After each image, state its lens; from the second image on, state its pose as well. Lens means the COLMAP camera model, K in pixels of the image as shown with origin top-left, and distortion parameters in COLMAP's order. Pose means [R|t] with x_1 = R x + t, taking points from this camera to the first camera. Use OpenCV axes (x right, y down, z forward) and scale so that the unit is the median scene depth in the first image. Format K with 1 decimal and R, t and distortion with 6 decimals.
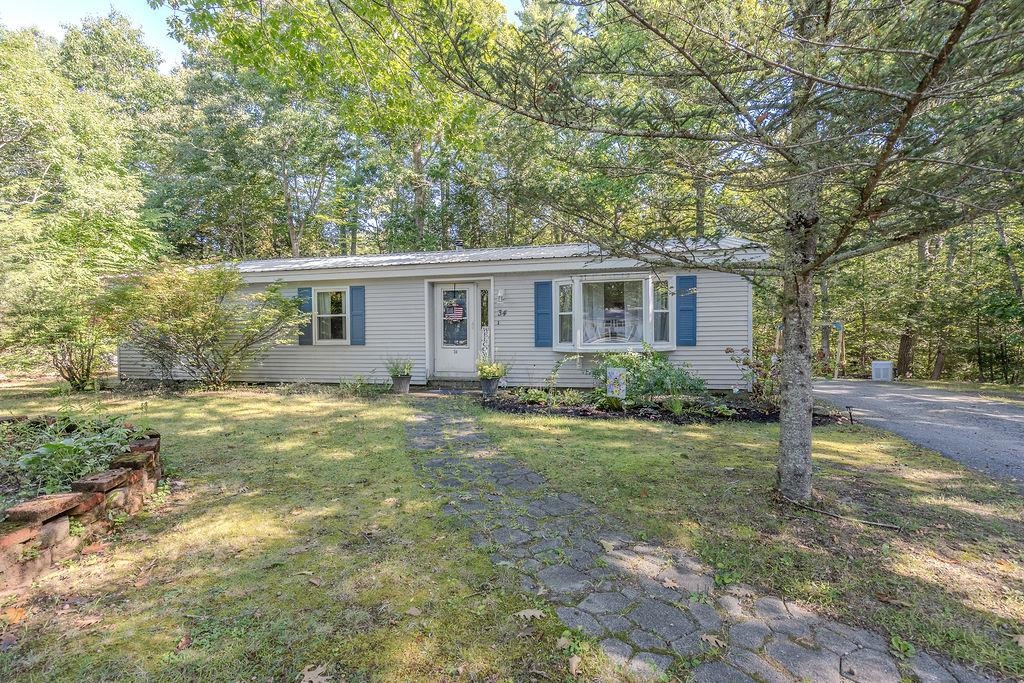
lens RADIAL K [[467.6, 0, 511.7], [0, 467.6, 340.2], [0, 0, 1]] dist [0.000183, 0.000267]
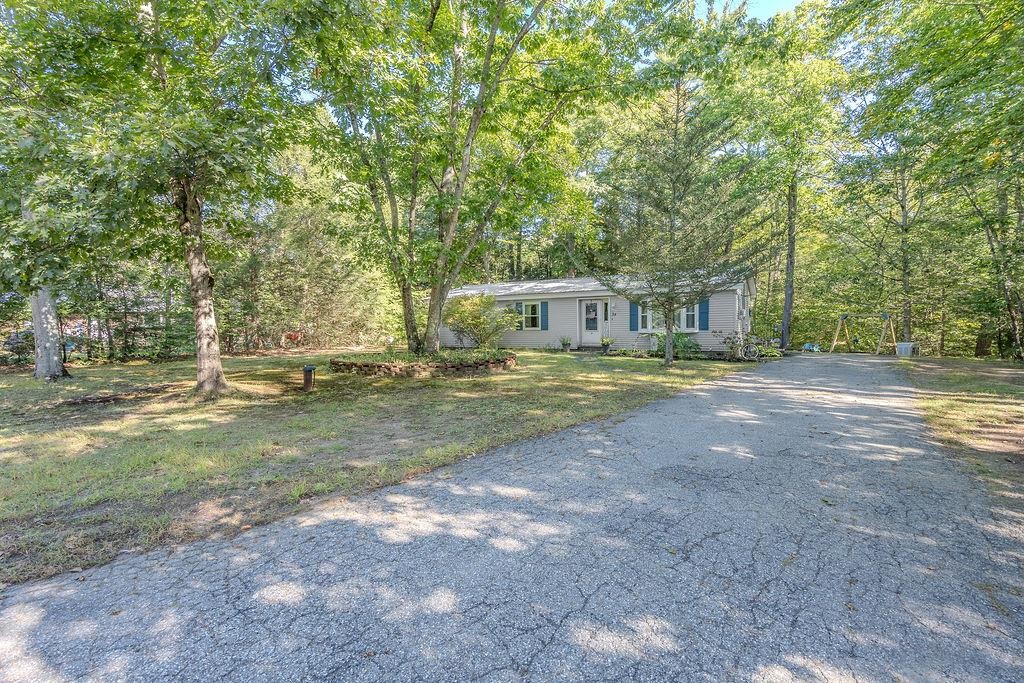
lens RADIAL K [[467.6, 0, 511.7], [0, 467.6, 340.2], [0, 0, 1]] dist [0.000183, 0.000267]
pose [[0.956907, 0.005800, -0.290337, 0.149976], [-0.000098, 0.999807, 0.019648, 0.014992], [0.290395, -0.018773, 0.956723, -1.135178]]
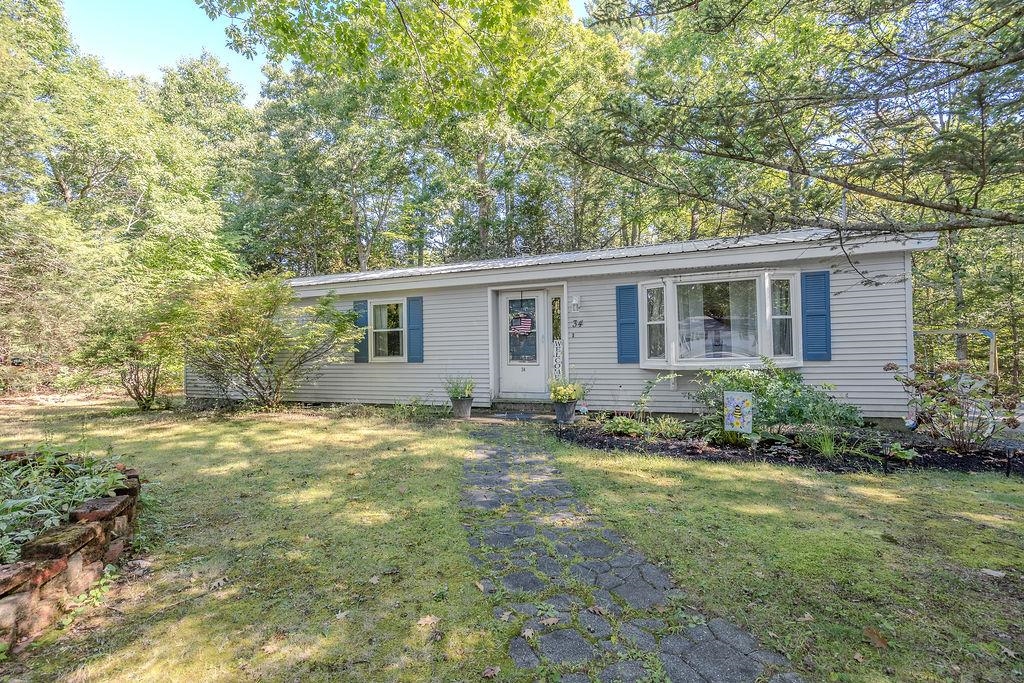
lens RADIAL K [[467.6, 0, 511.7], [0, 467.6, 340.2], [0, 0, 1]] dist [0.000183, 0.000267]
pose [[0.990238, -0.012978, -0.138781, -0.021366], [0.008679, 0.999465, -0.031537, -0.002297], [0.139116, 0.030025, 0.989821, 0.143073]]
